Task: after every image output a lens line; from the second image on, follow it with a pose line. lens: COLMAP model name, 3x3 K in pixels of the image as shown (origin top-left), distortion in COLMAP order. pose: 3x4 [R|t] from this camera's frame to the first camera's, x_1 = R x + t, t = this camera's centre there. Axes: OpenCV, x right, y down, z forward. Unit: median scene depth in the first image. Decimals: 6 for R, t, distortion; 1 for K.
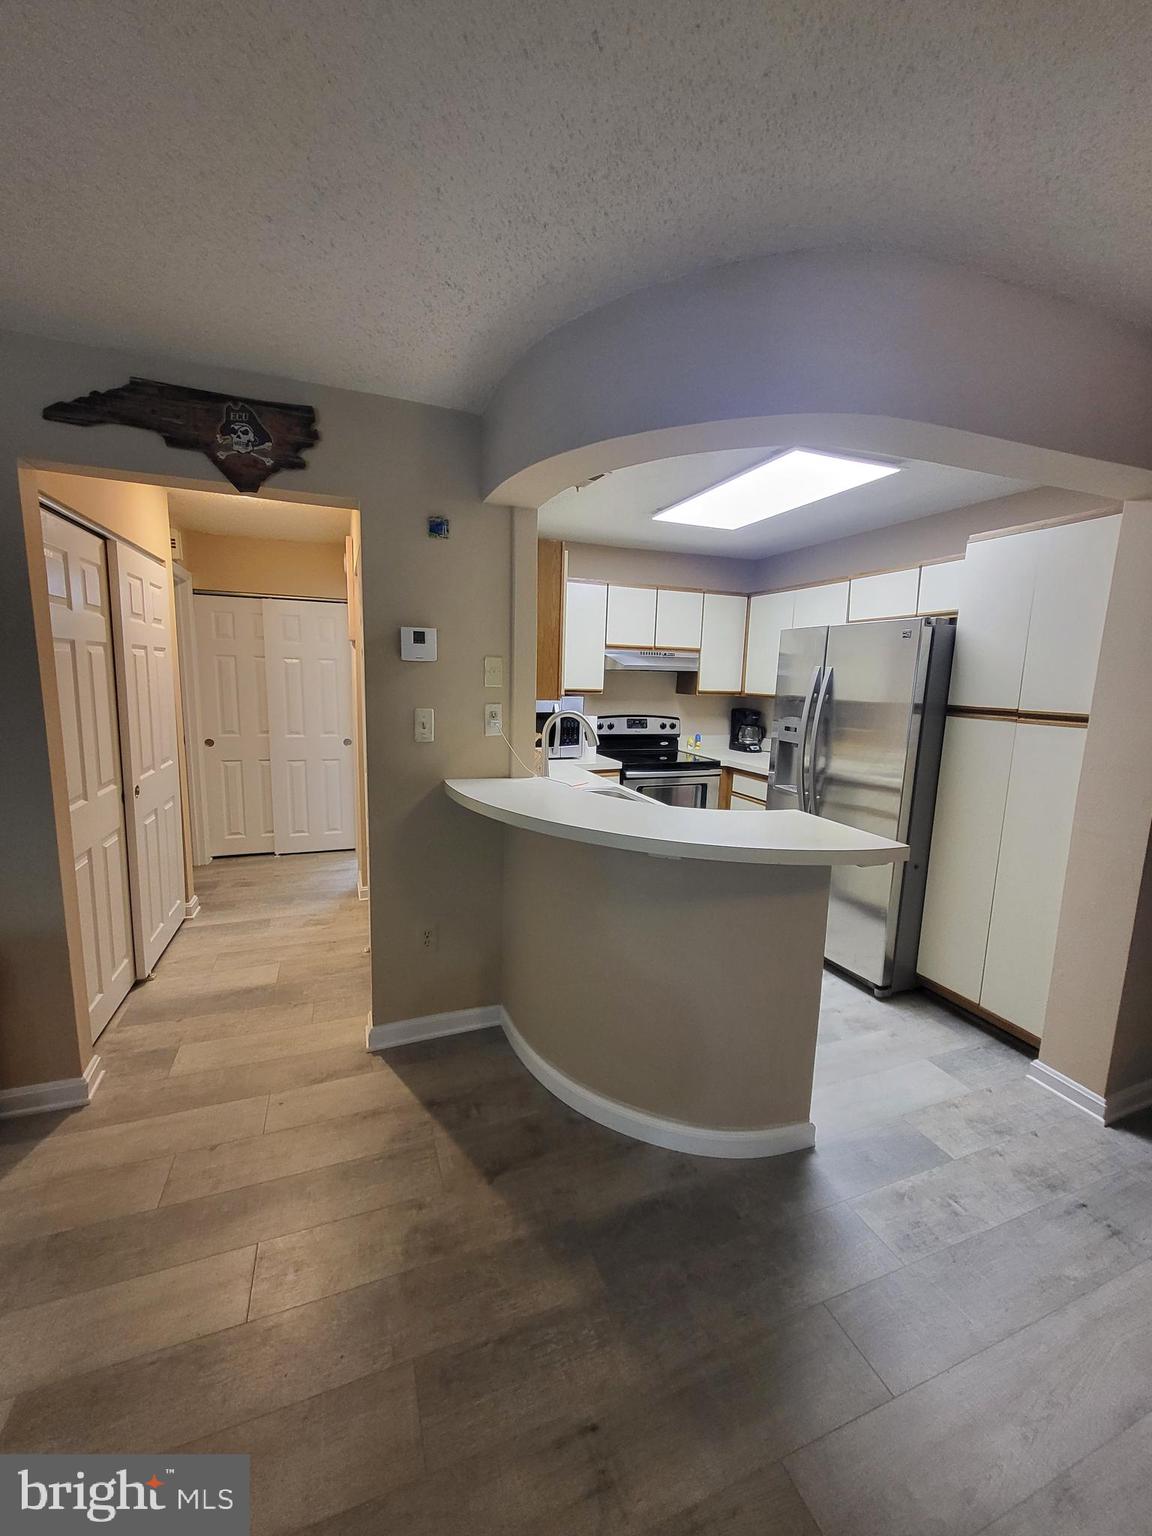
lens RADIAL K [[602.5, 0, 576.0], [0, 602.5, 768.0], [0, 0, 1]] dist [0.003558, -0.000059]
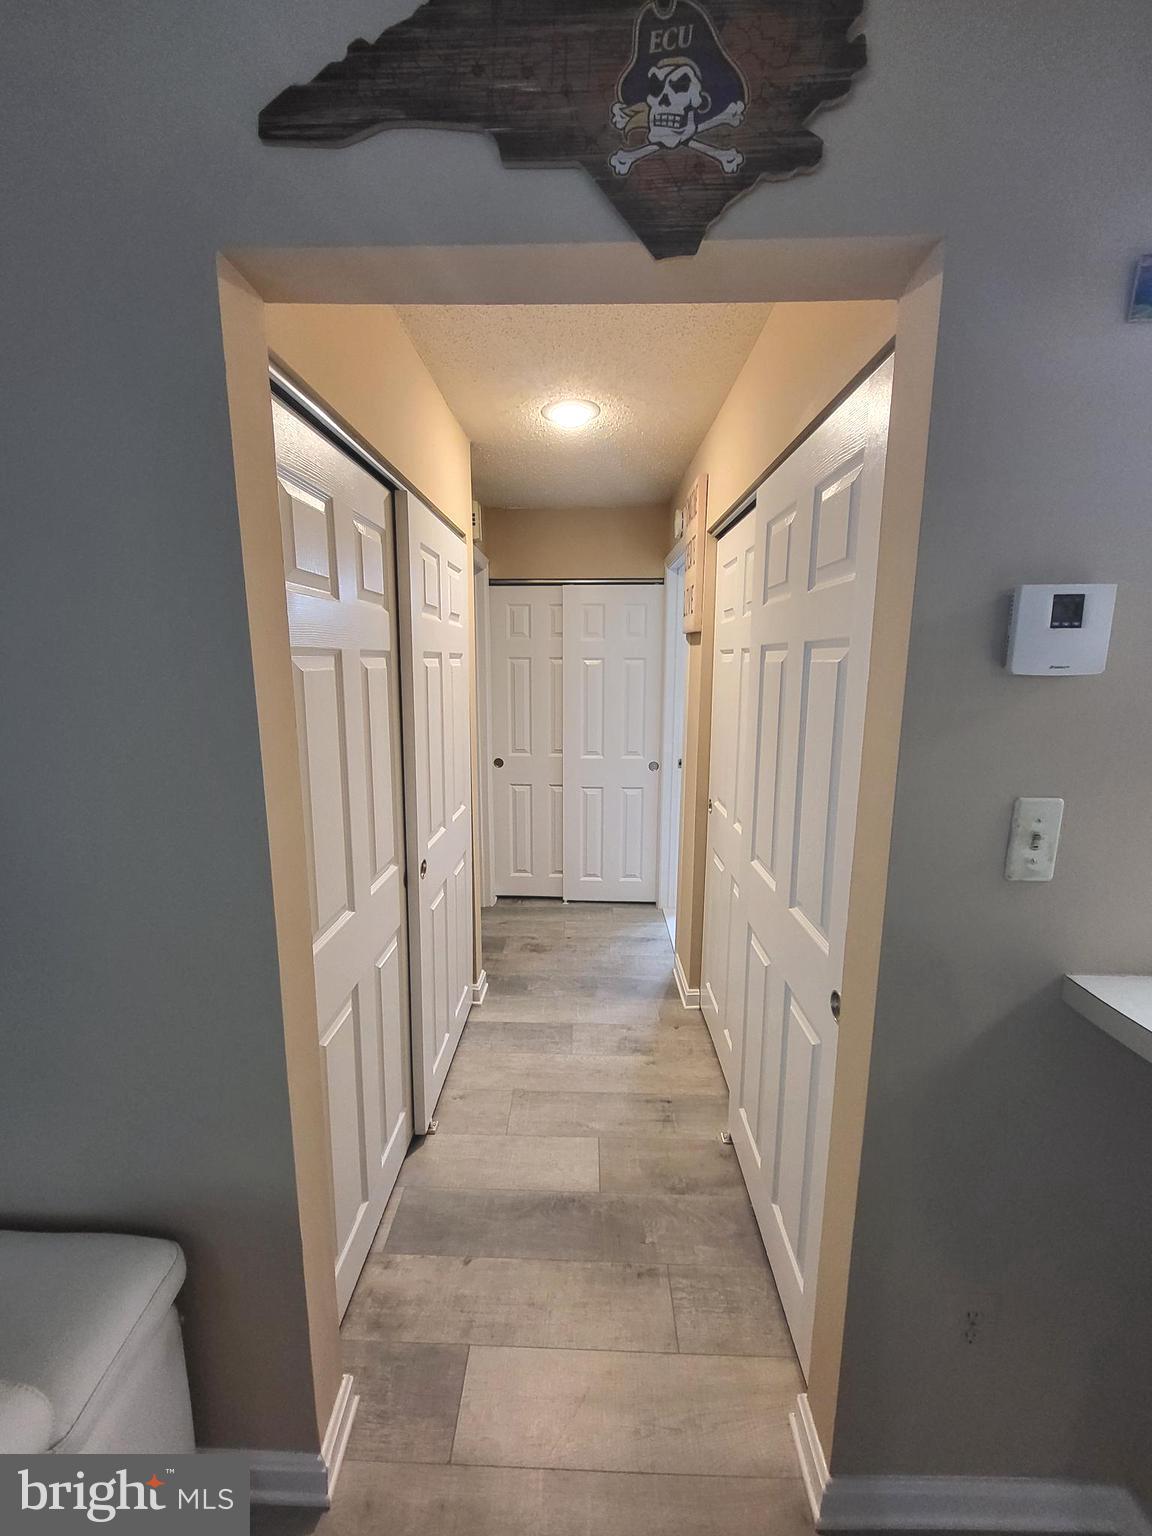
lens RADIAL K [[602.5, 0, 576.0], [0, 602.5, 768.0], [0, 0, 1]] dist [0.003558, -0.000059]
pose [[0.924341, 0.041774, -0.379273, -0.321534], [-0.035859, 0.999100, 0.022650, -0.097771], [0.379878, -0.007336, 0.925007, 0.447417]]
